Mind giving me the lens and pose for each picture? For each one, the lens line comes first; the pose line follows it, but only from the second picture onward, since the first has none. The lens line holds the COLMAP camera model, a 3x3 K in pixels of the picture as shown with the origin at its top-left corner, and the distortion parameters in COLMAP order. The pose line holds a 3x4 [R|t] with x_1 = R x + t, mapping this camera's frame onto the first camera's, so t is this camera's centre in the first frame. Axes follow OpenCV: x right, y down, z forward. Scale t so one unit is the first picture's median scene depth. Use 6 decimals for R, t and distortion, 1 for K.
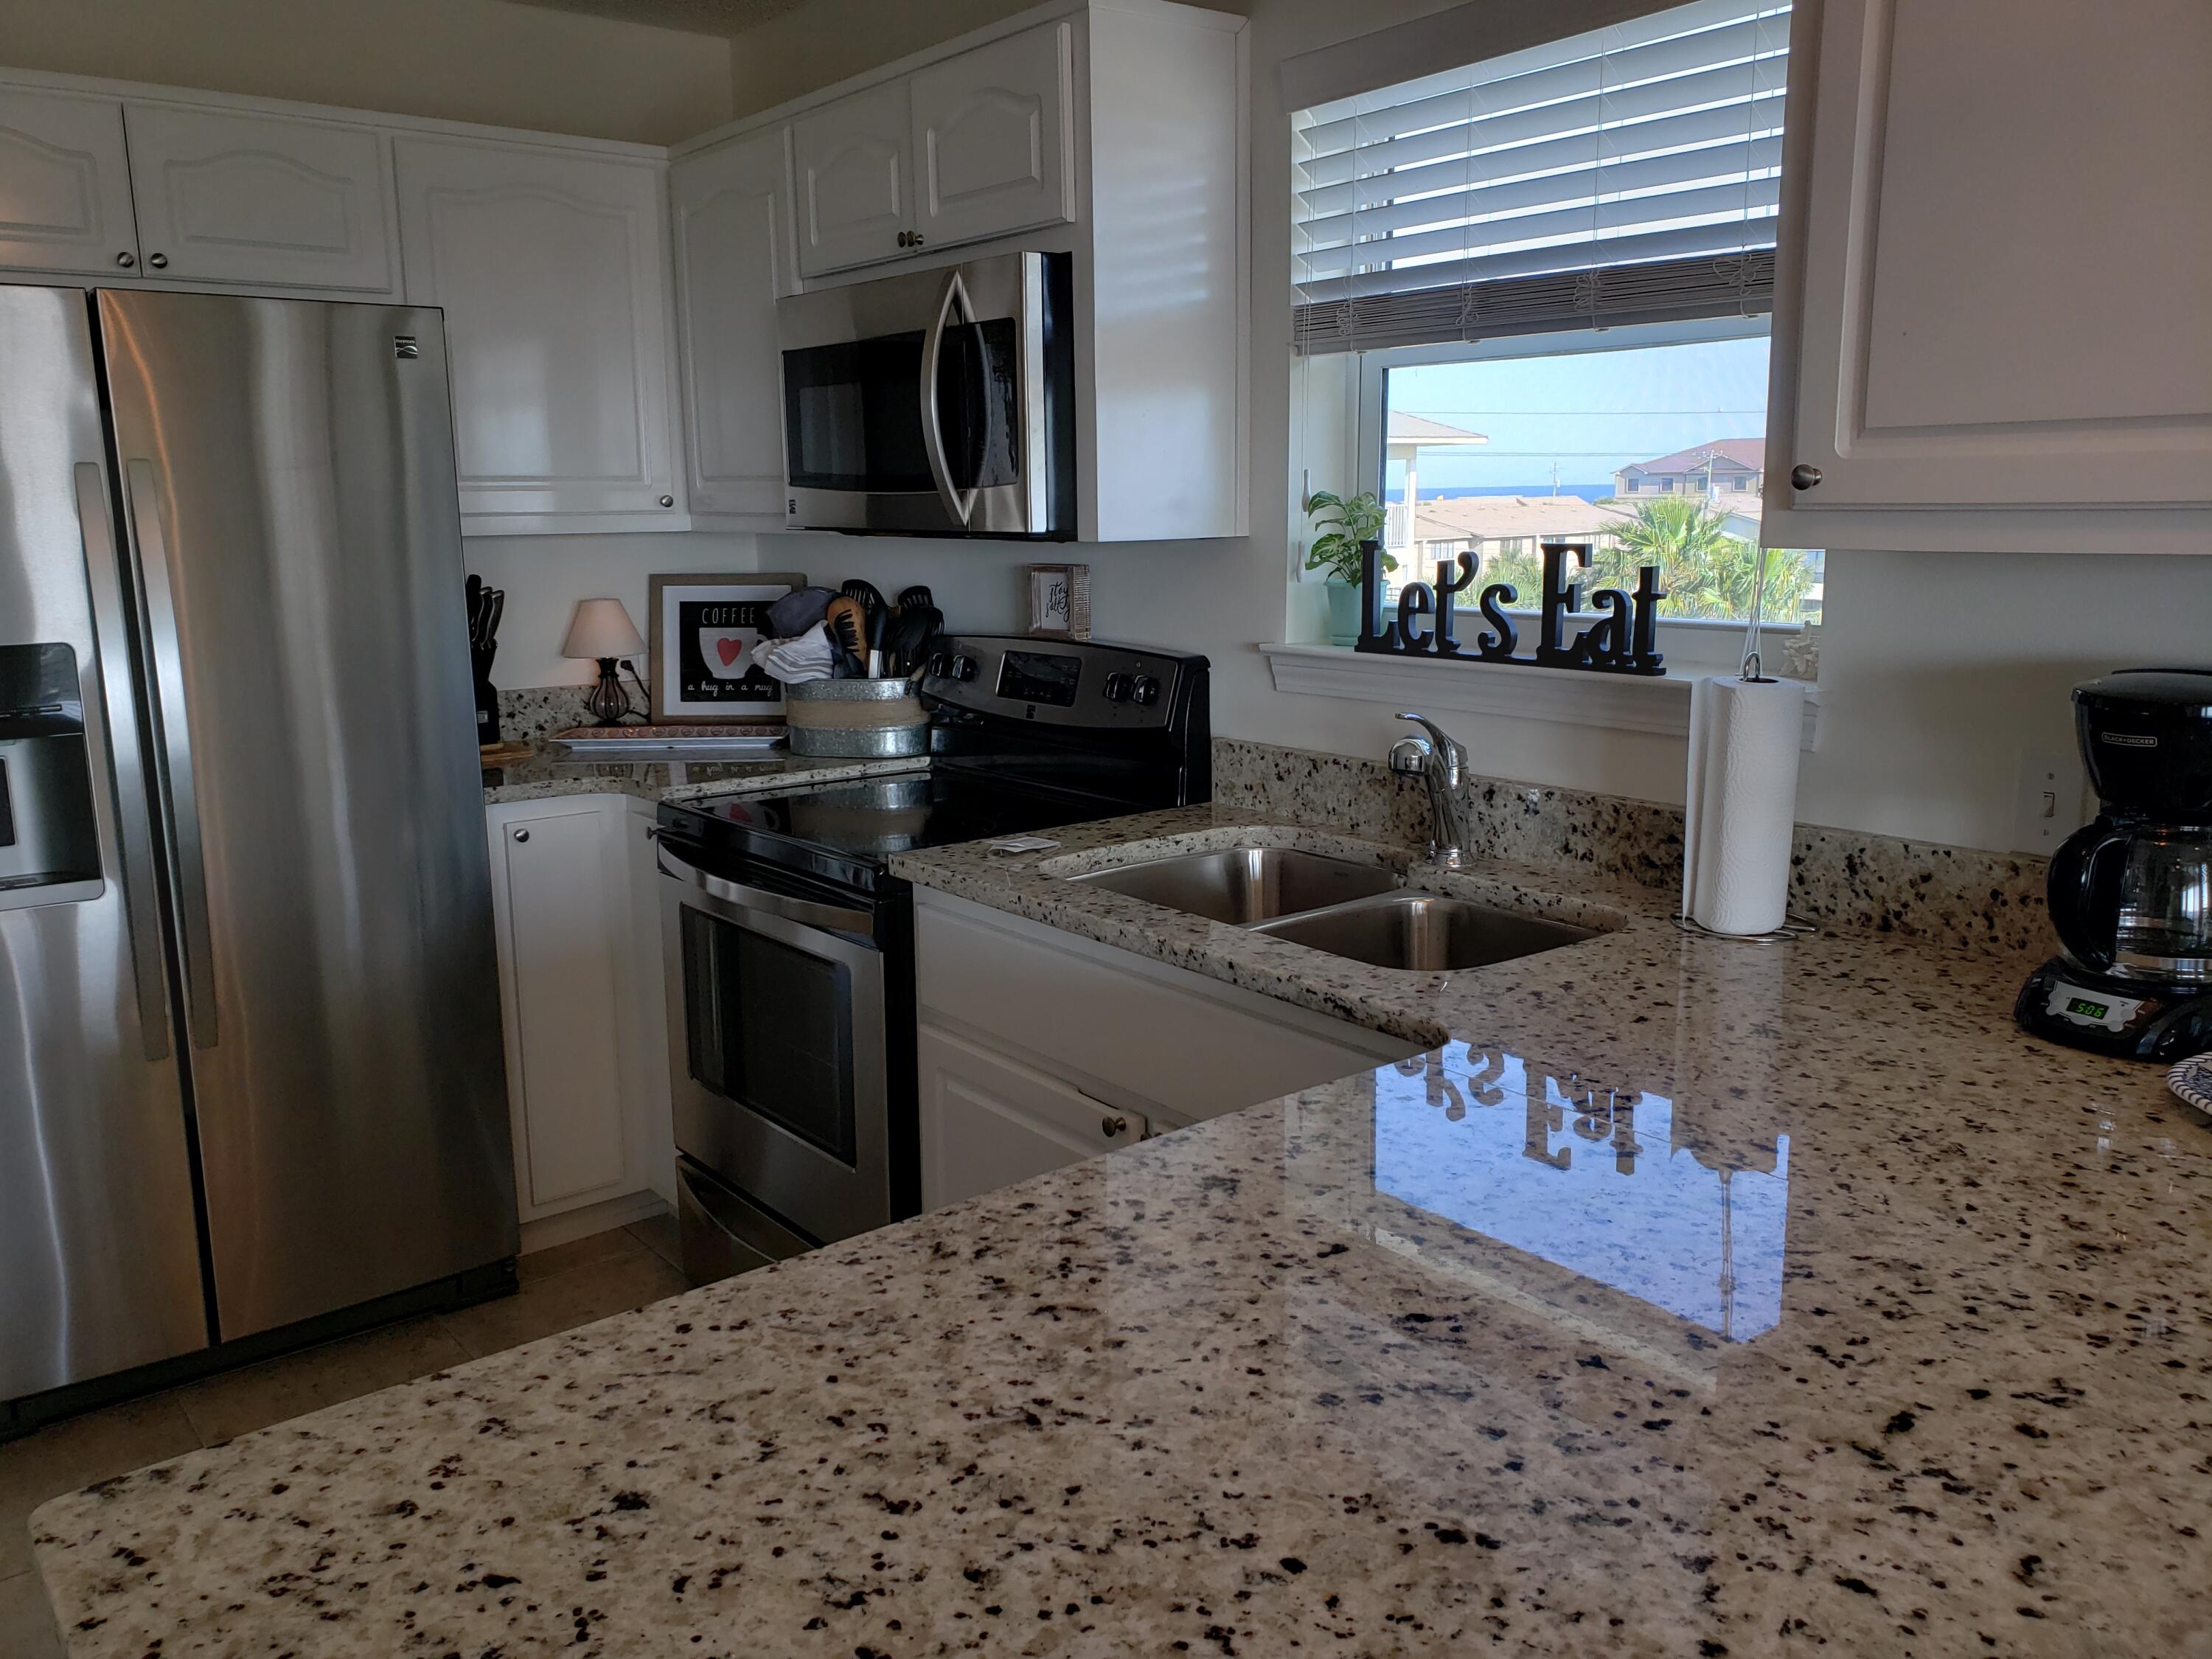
lens RADIAL K [[1720.2, 0, 1107.3], [0, 1720.2, 823.6], [0, 0, 1]] dist [0.059683, -0.059427]
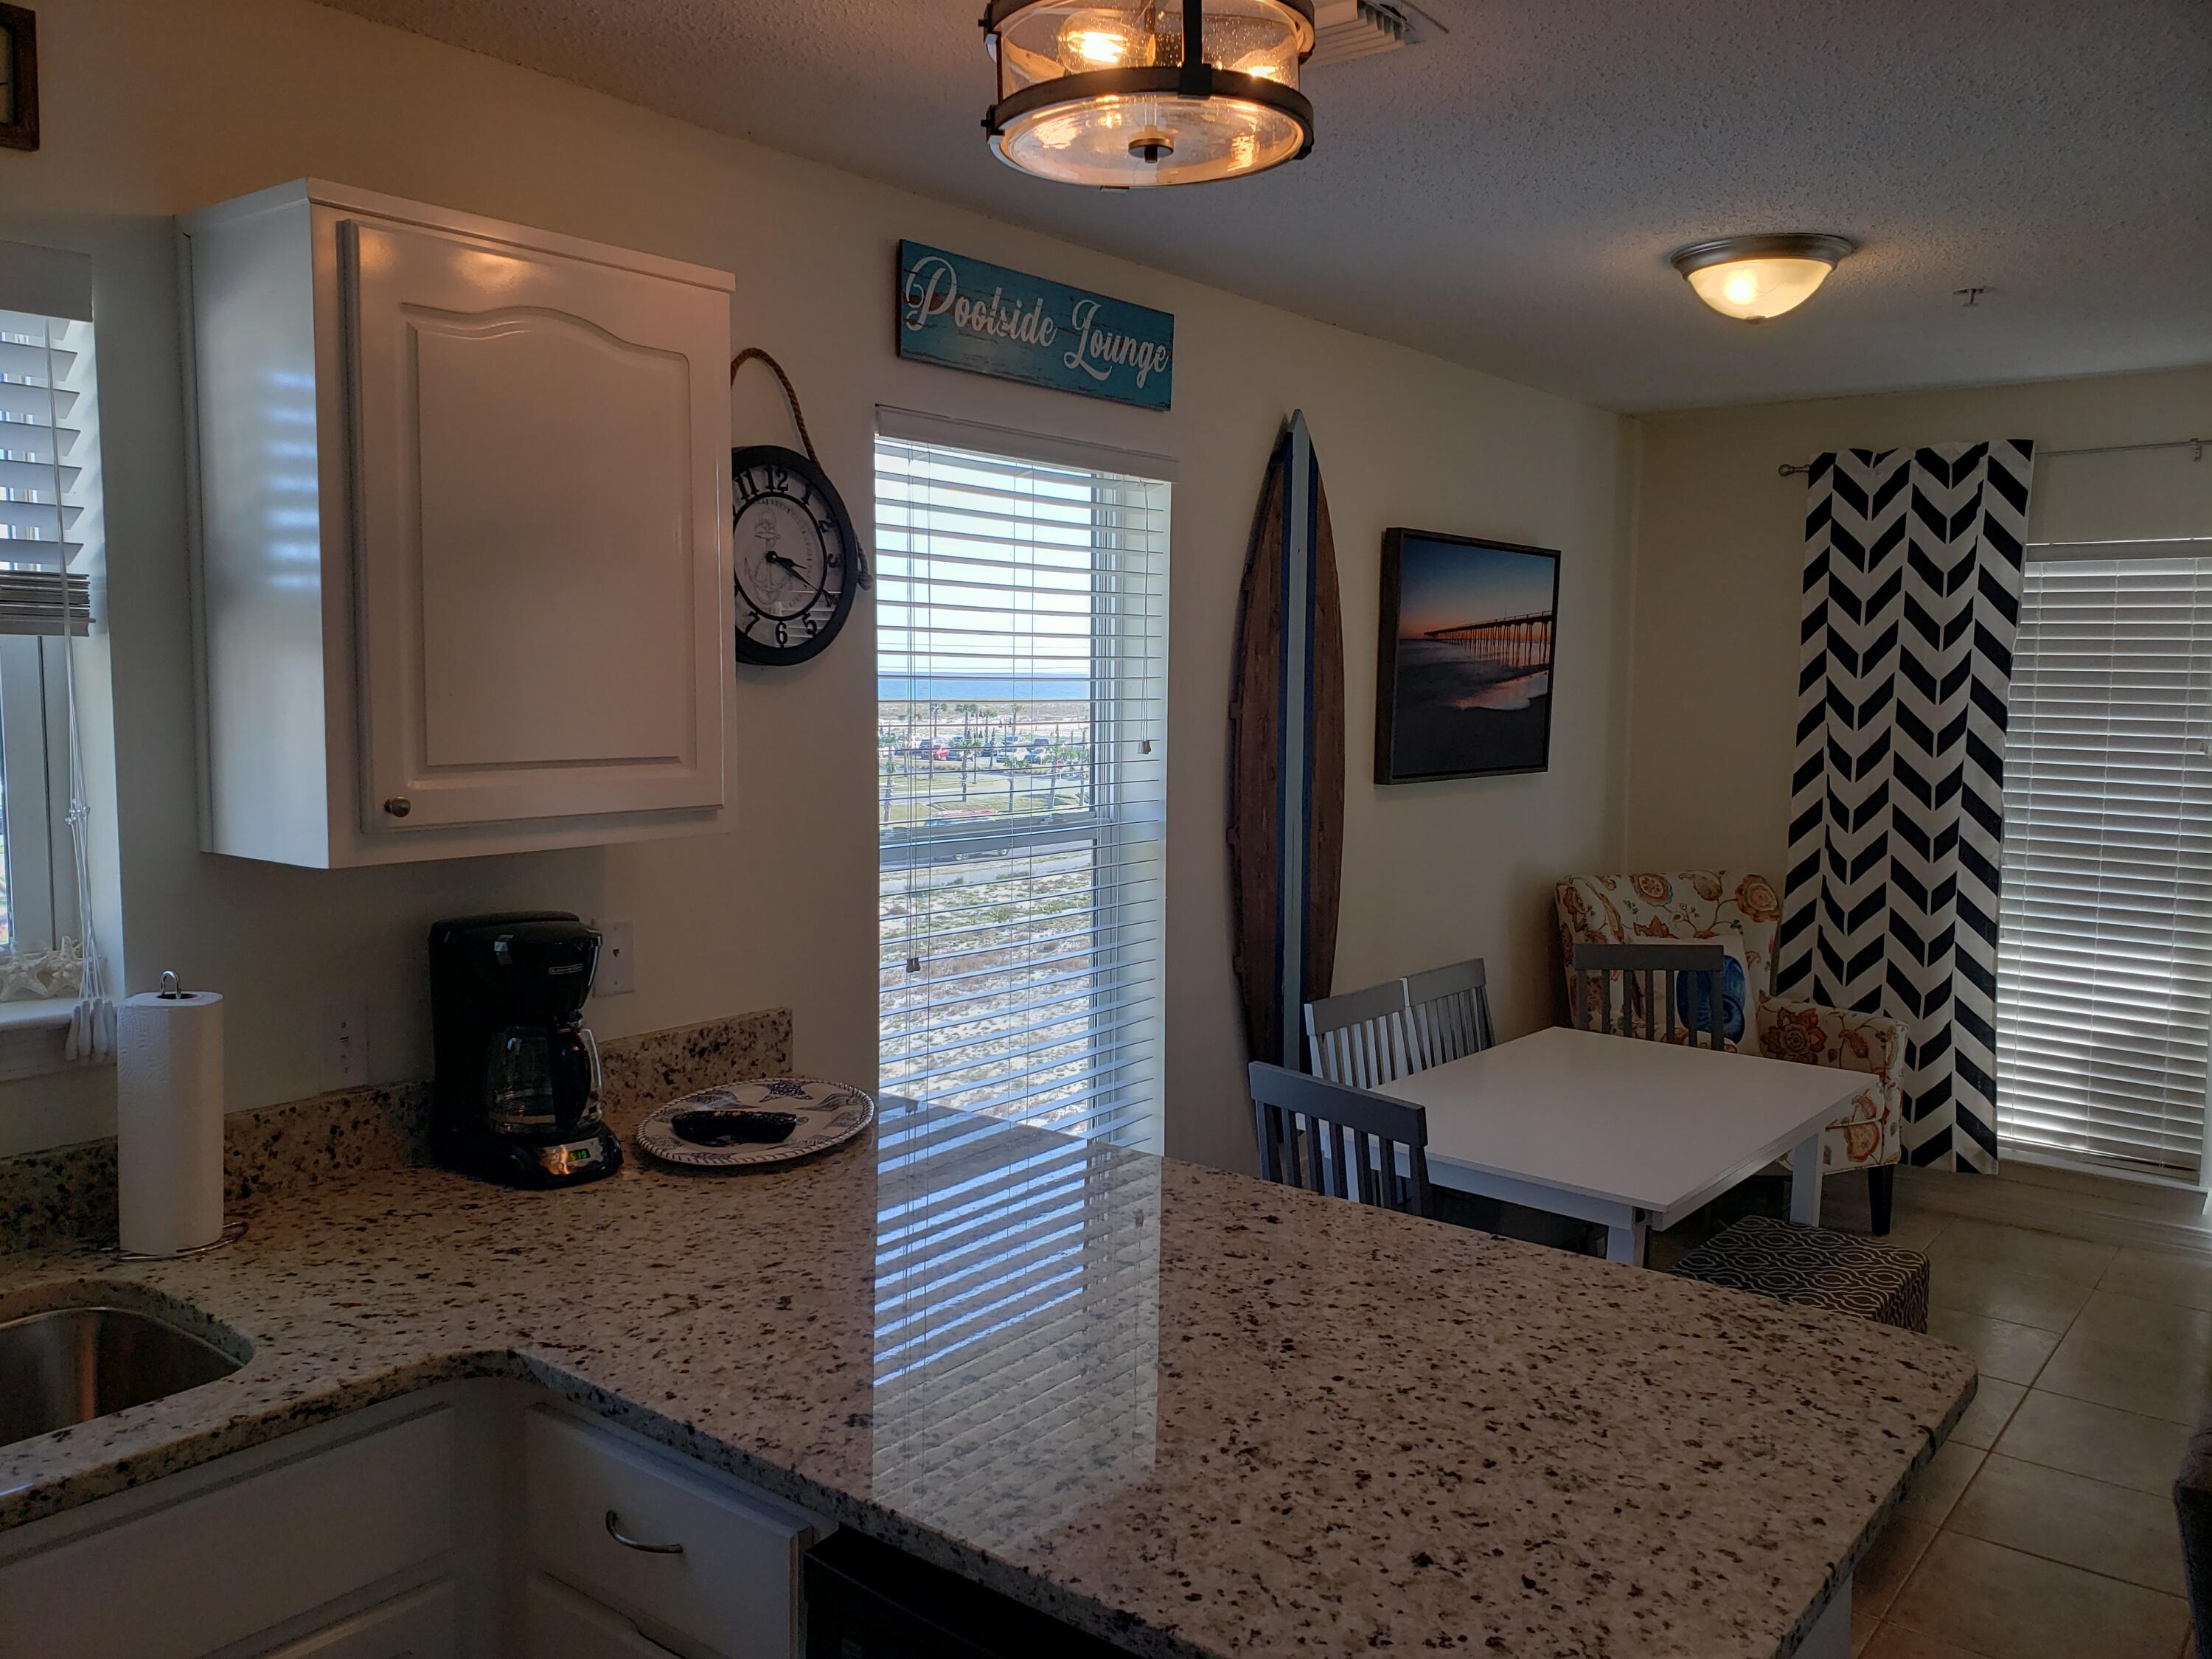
lens RADIAL K [[1720.2, 0, 1093.9], [0, 1720.2, 828.8], [0, 0, 1]] dist [0.059683, -0.059427]
pose [[-0.221357, -0.075999, 0.972227, -0.659820], [0.178332, 0.976993, 0.116974, -0.181235], [-0.958749, 0.199272, -0.202712, 0.594969]]
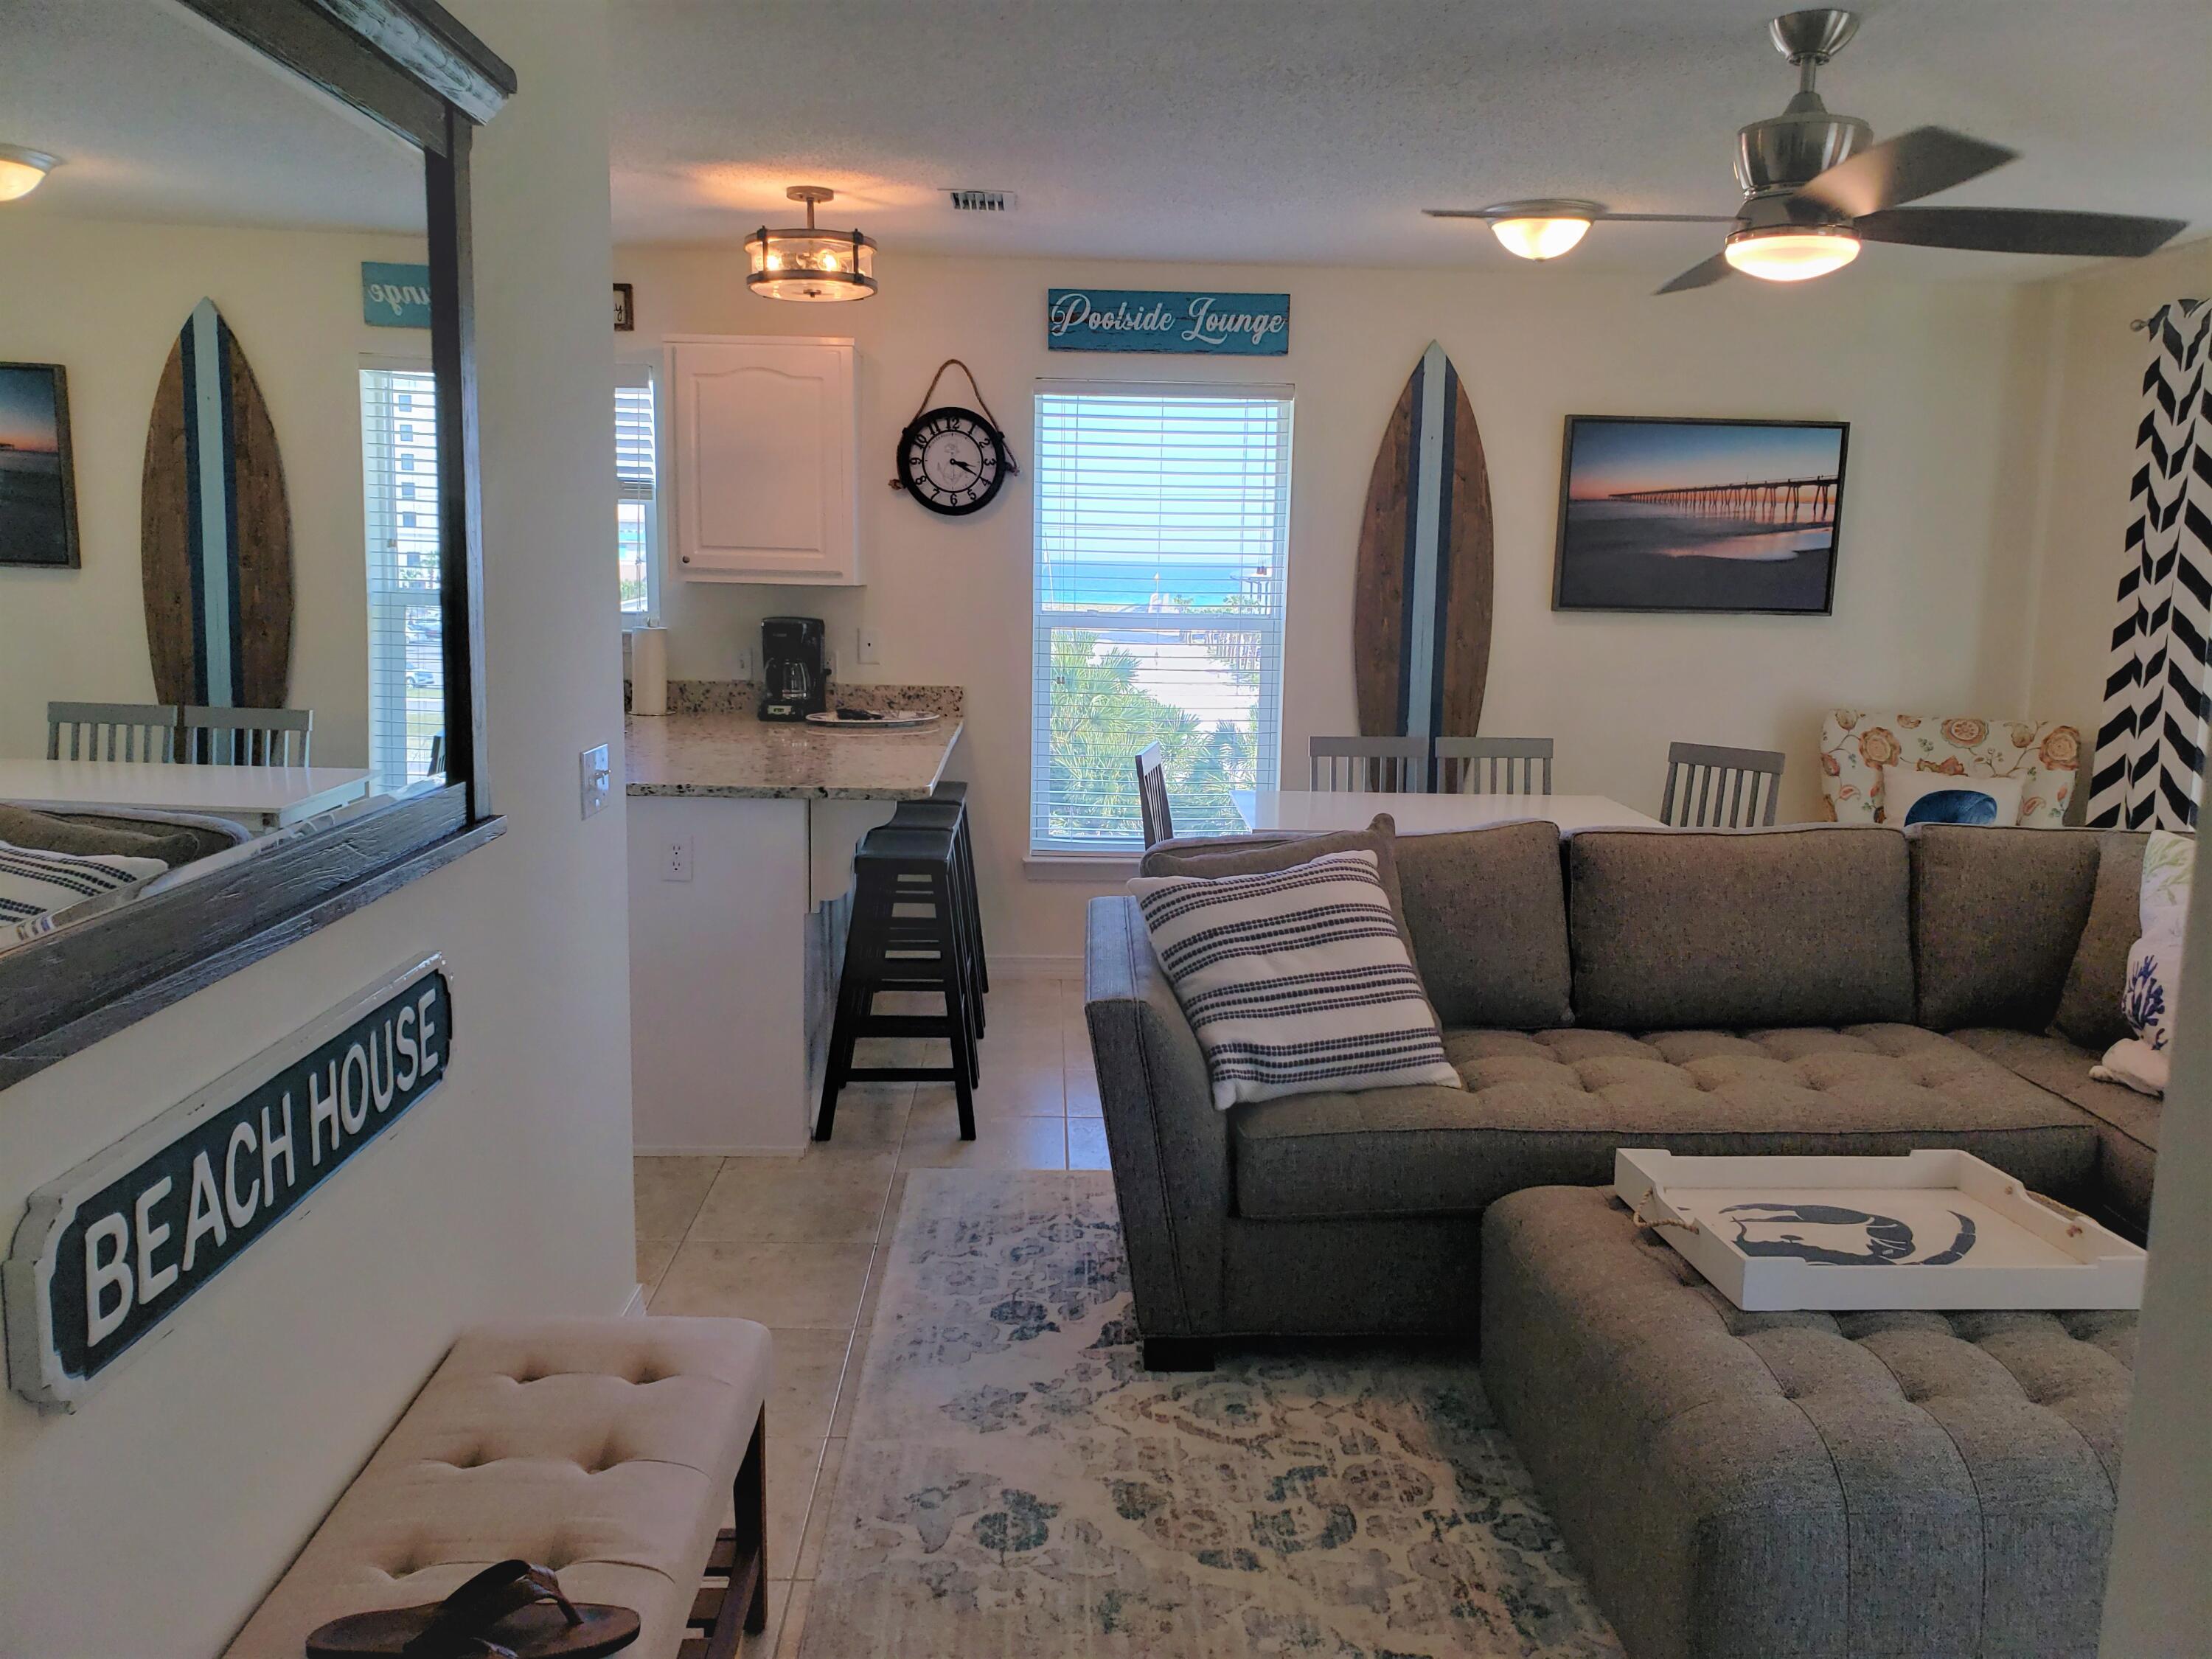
lens RADIAL K [[1720.2, 0, 1123.0], [0, 1720.2, 827.0], [0, 0, 1]] dist [0.059683, -0.059427]
pose [[0.590251, -0.099526, 0.801060, -1.362631], [0.124771, 0.991693, 0.031274, 0.232121], [-0.797518, 0.081490, 0.597766, -1.205177]]
